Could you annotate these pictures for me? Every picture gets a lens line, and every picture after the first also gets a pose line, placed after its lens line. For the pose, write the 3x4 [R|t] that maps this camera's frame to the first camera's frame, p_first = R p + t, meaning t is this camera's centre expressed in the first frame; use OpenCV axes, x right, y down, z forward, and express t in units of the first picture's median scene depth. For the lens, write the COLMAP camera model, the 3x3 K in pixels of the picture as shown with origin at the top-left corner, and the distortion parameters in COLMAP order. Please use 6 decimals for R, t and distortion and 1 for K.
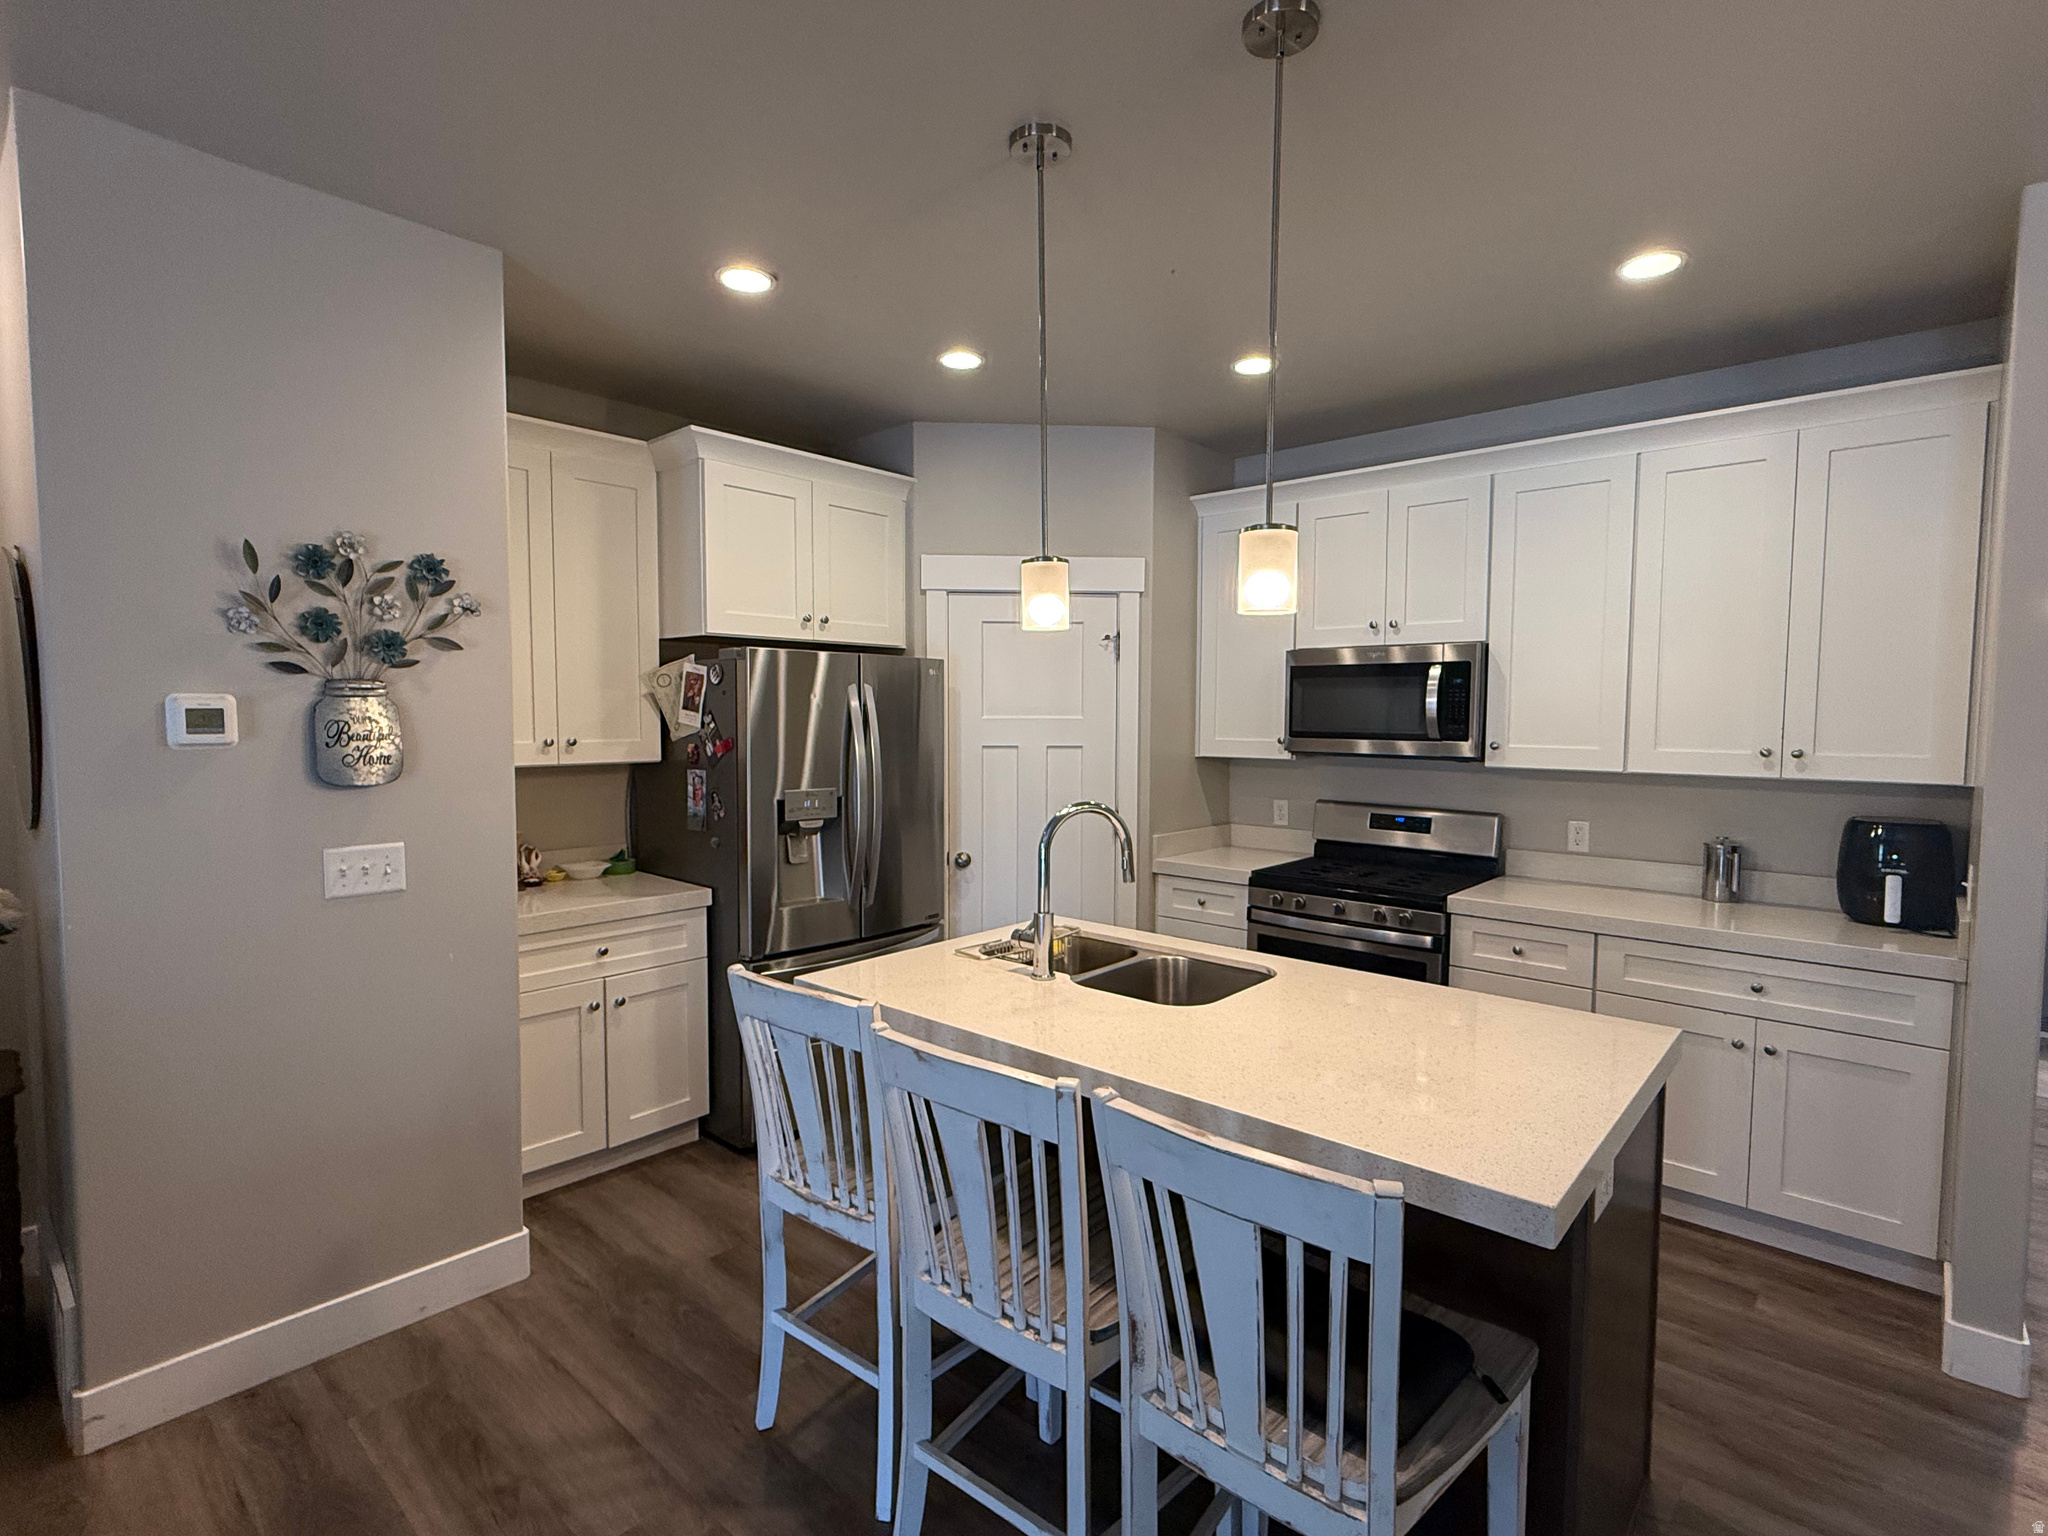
lens RADIAL K [[1000.1, 0, 1021.7], [0, 1000.1, 766.0], [0, 0, 1]] dist [-0.002116, 0.000030]
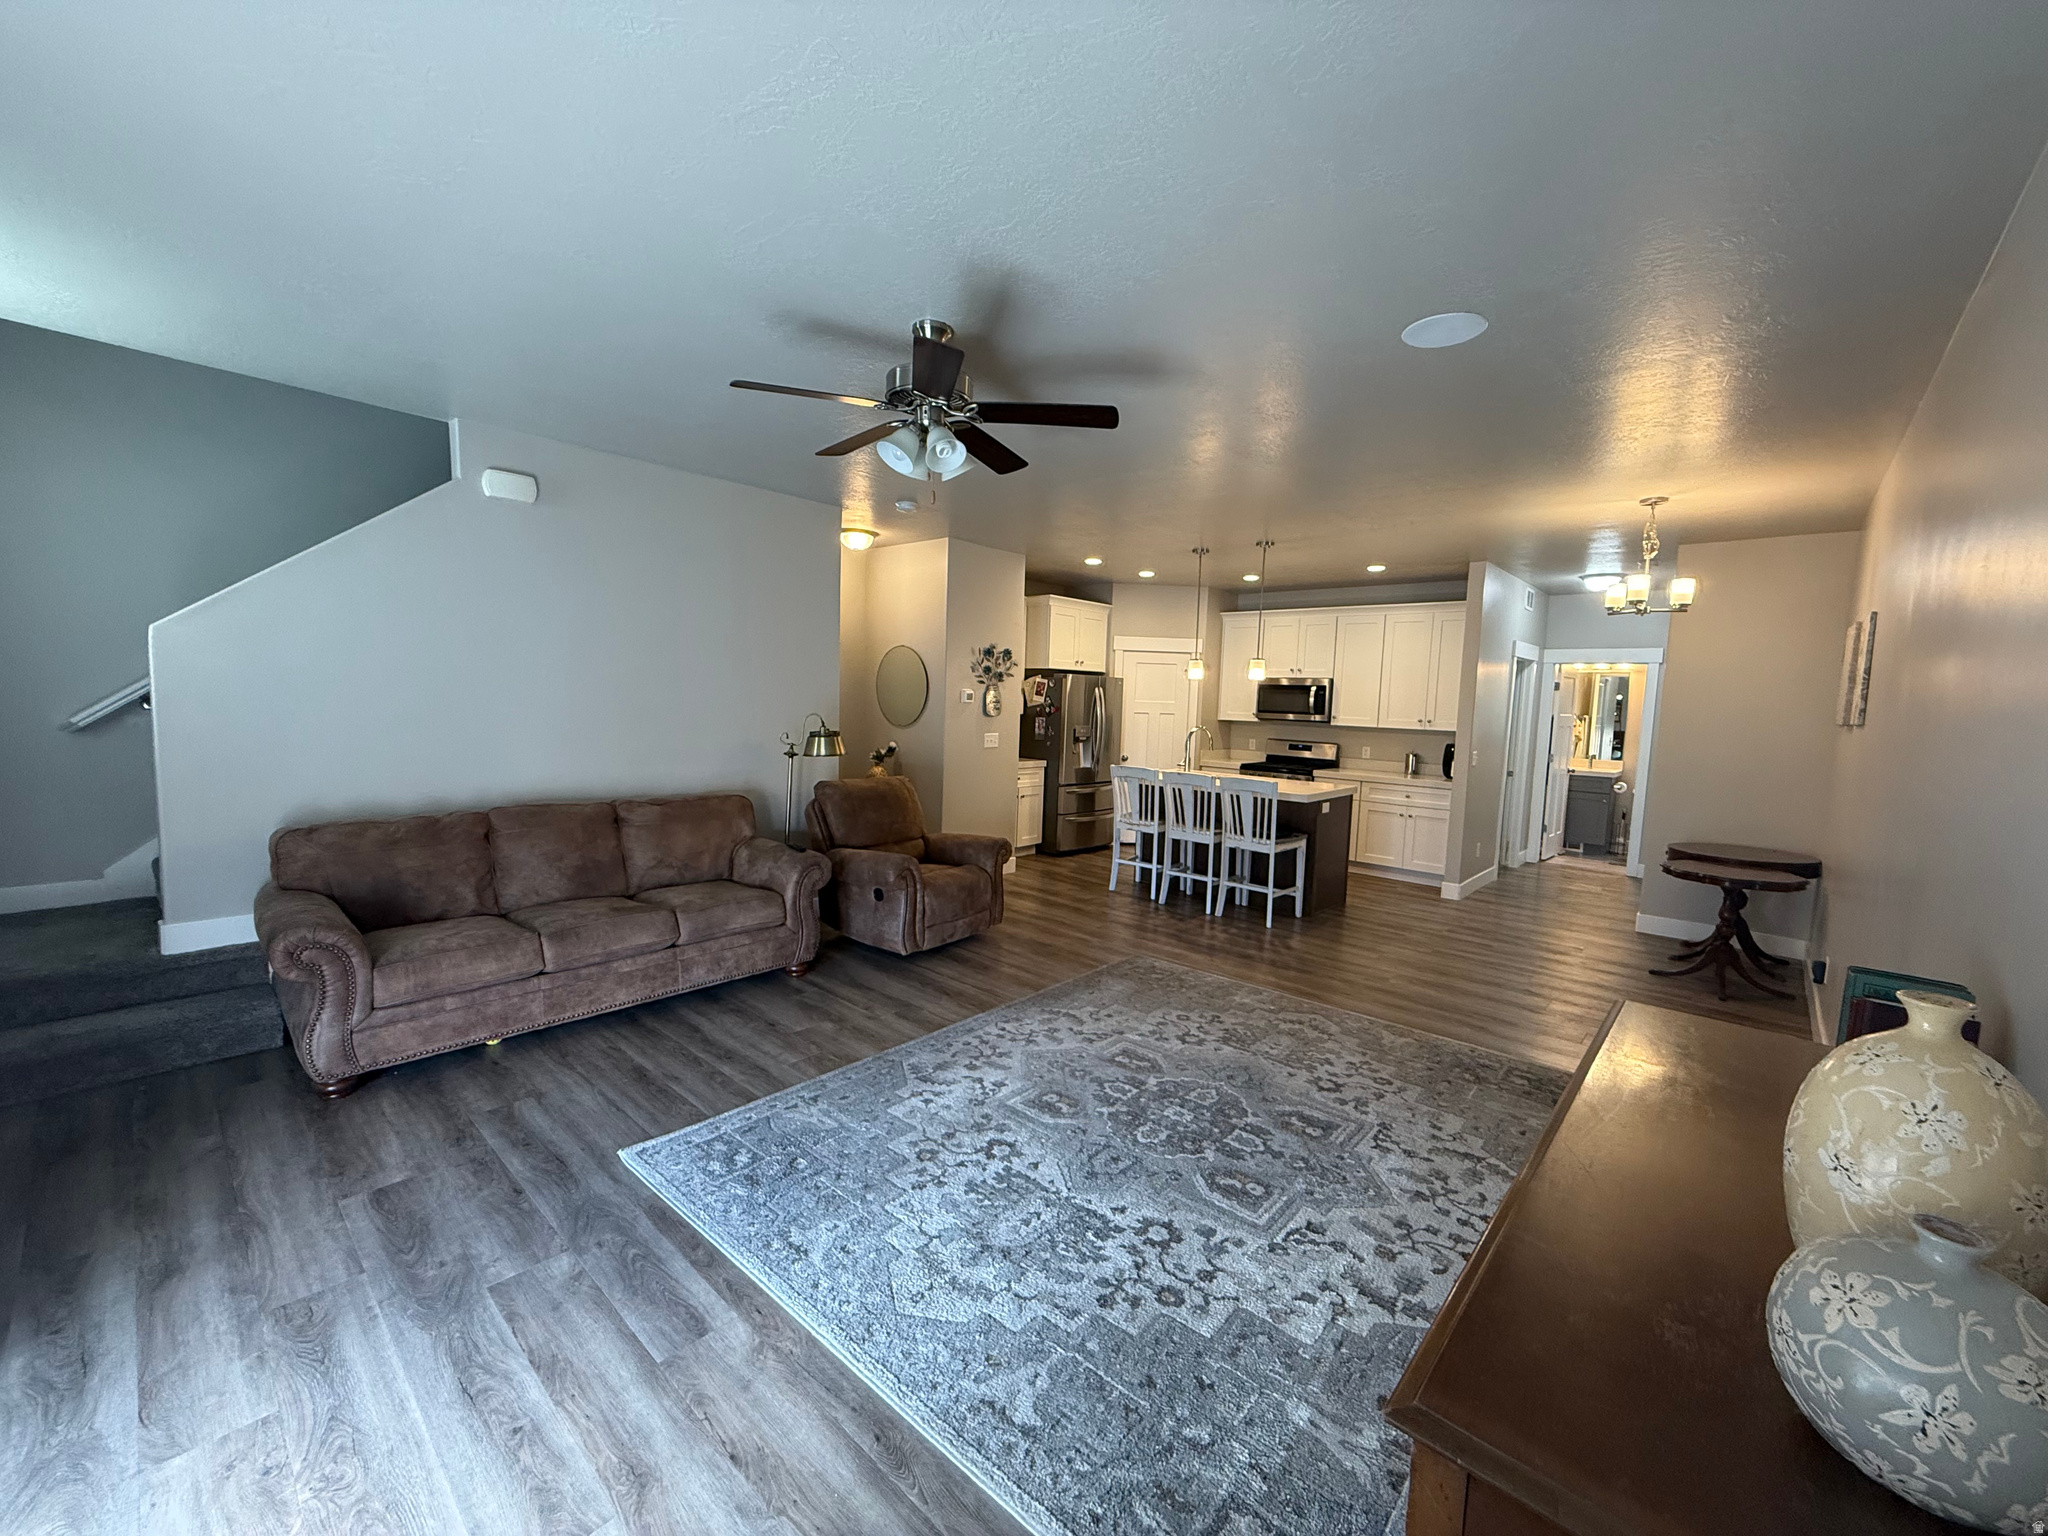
lens RADIAL K [[812.2, 0, 1016.4], [0, 812.2, 761.3], [0, 0, 1]] dist [-0.012278, -0.000090]
pose [[0.999379, 0.029739, -0.018880, -0.338975], [-0.029250, 0.999243, 0.025646, 0.067383], [0.019629, -0.025078, 0.999493, -1.201011]]
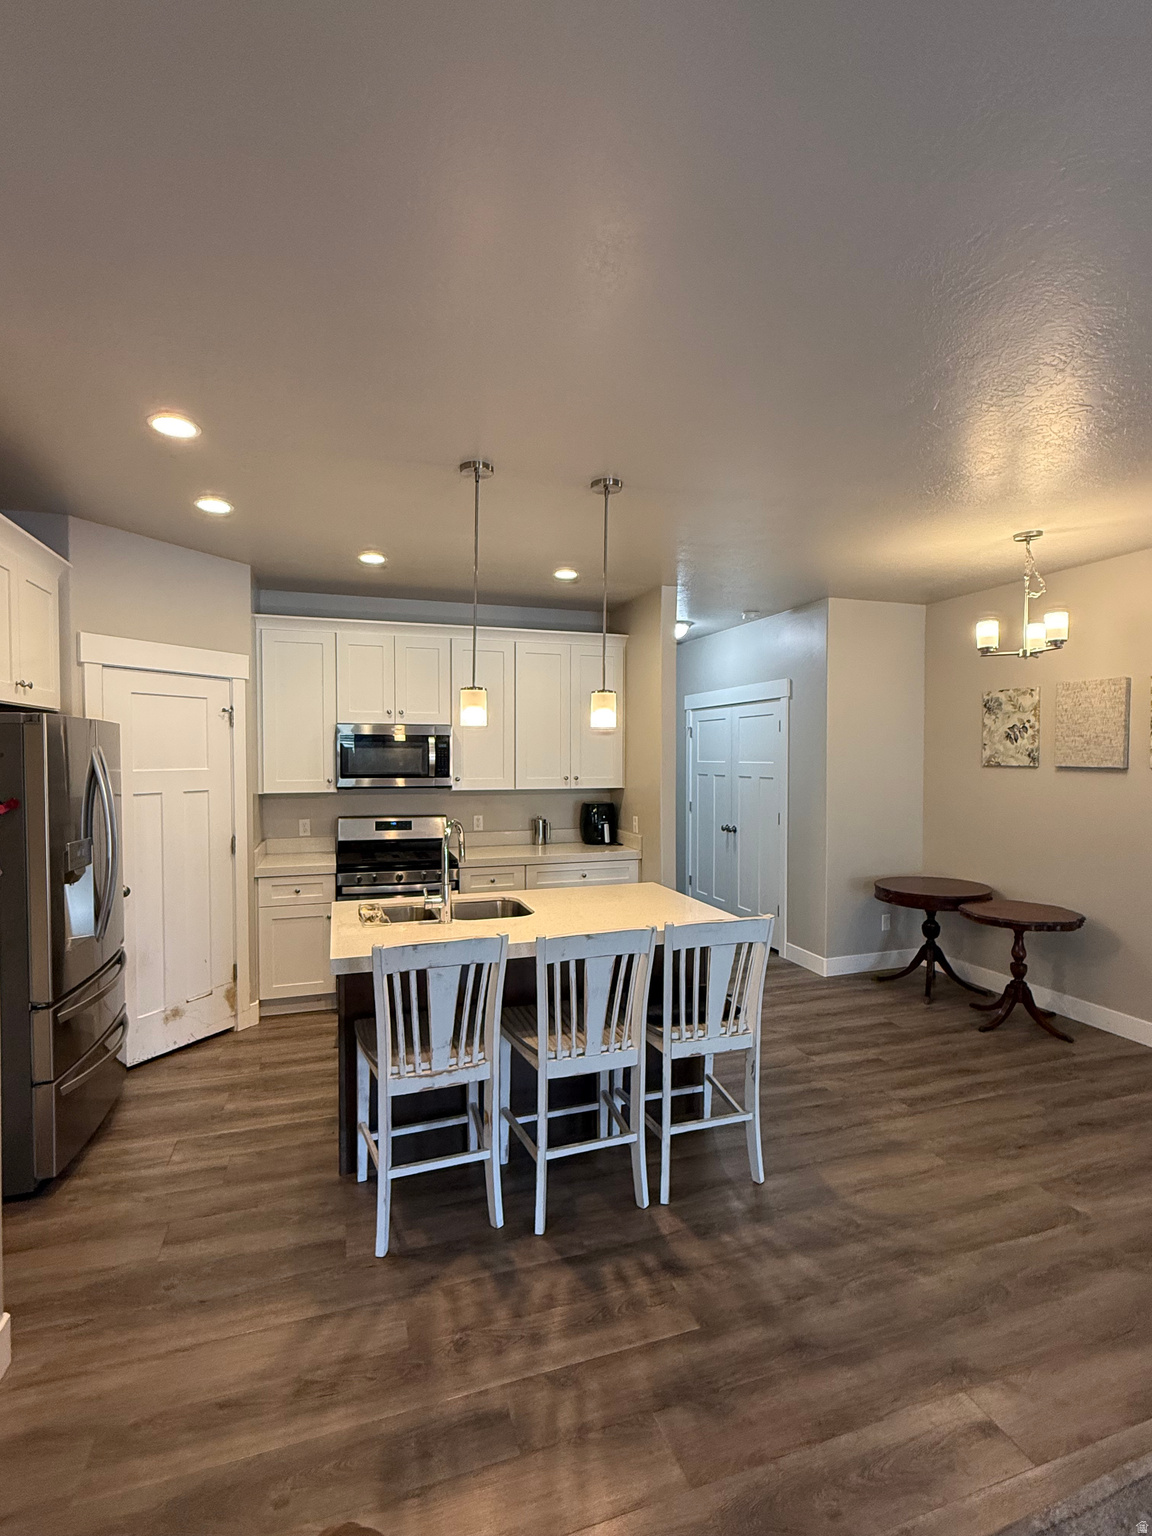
lens RADIAL K [[715.4, 0, 574.9], [0, 715.4, 774.2], [0, 0, 1]] dist [0.005946, 0.000630]
pose [[0.500576, -0.028835, 0.865212, -0.602787], [0.049530, 0.998762, 0.004630, -0.025001], [-0.864275, 0.040536, 0.501384, 0.111699]]
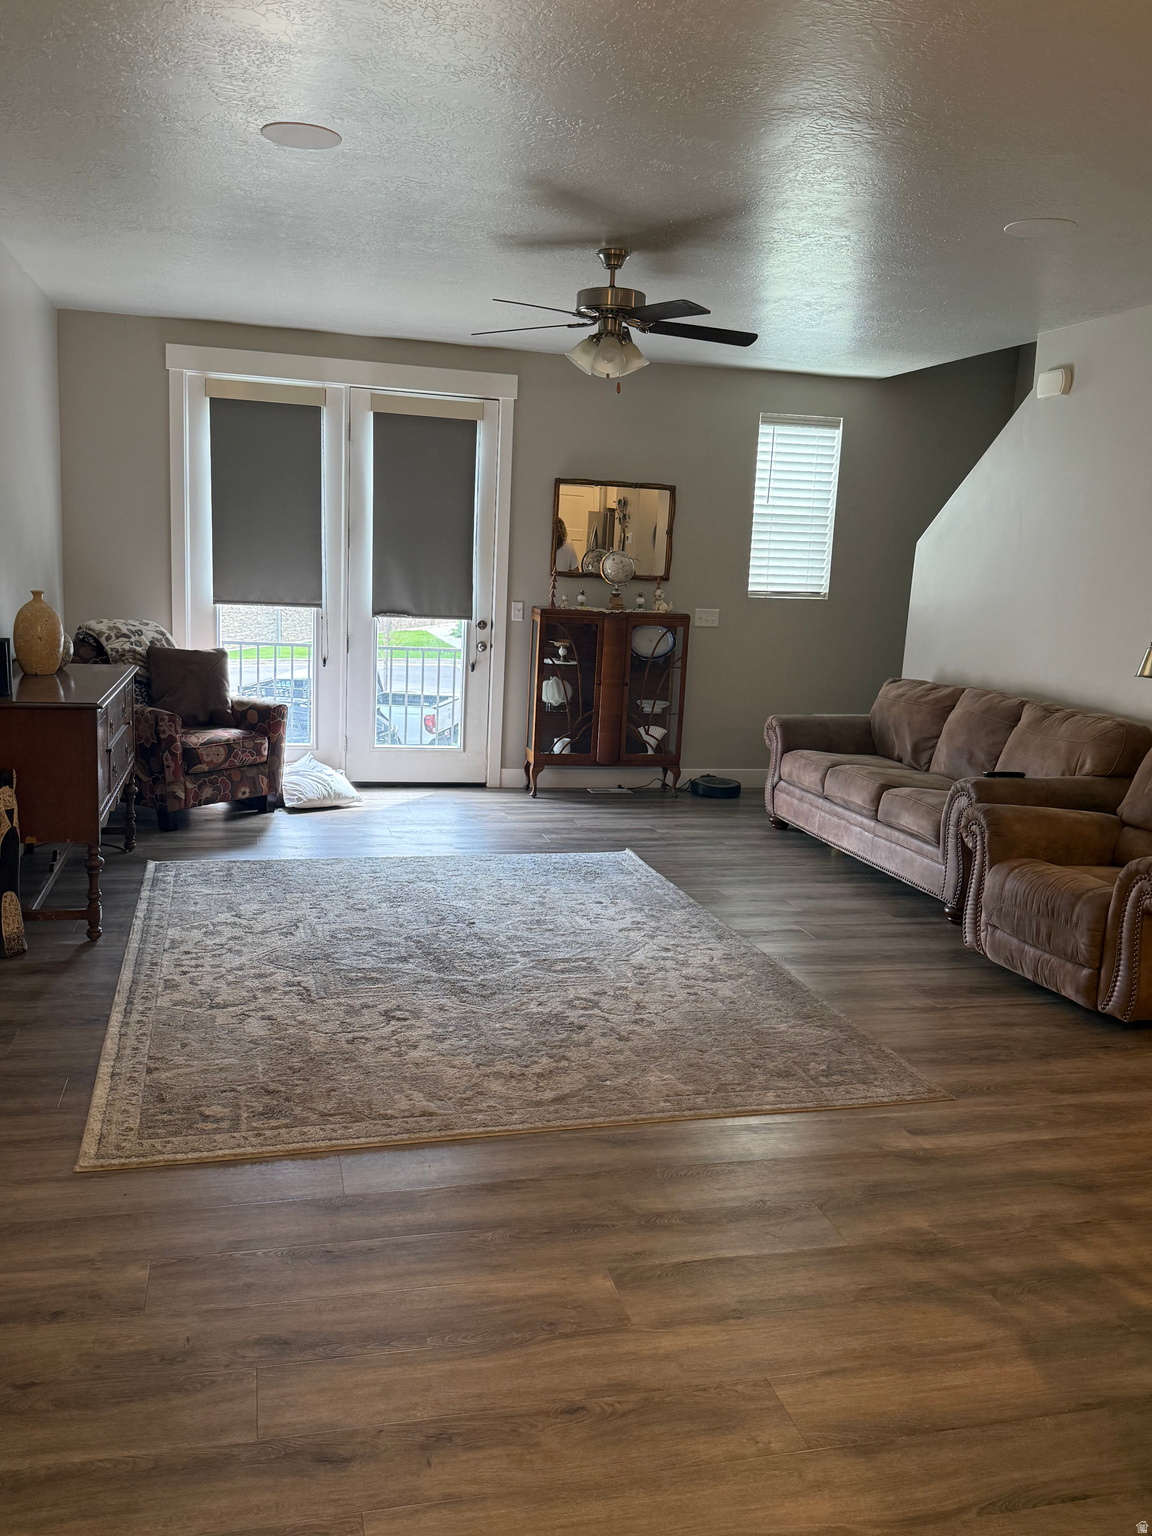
lens RADIAL K [[1254.9, 0, 574.5], [0, 1254.9, 772.4], [0, 0, 1]] dist [0.014641, 0.000237]
pose [[-0.557519, 0.107660, -0.823154, 0.803059], [-0.102416, 0.975061, 0.196894, -0.005151], [0.823823, 0.194076, -0.532588, 0.367394]]
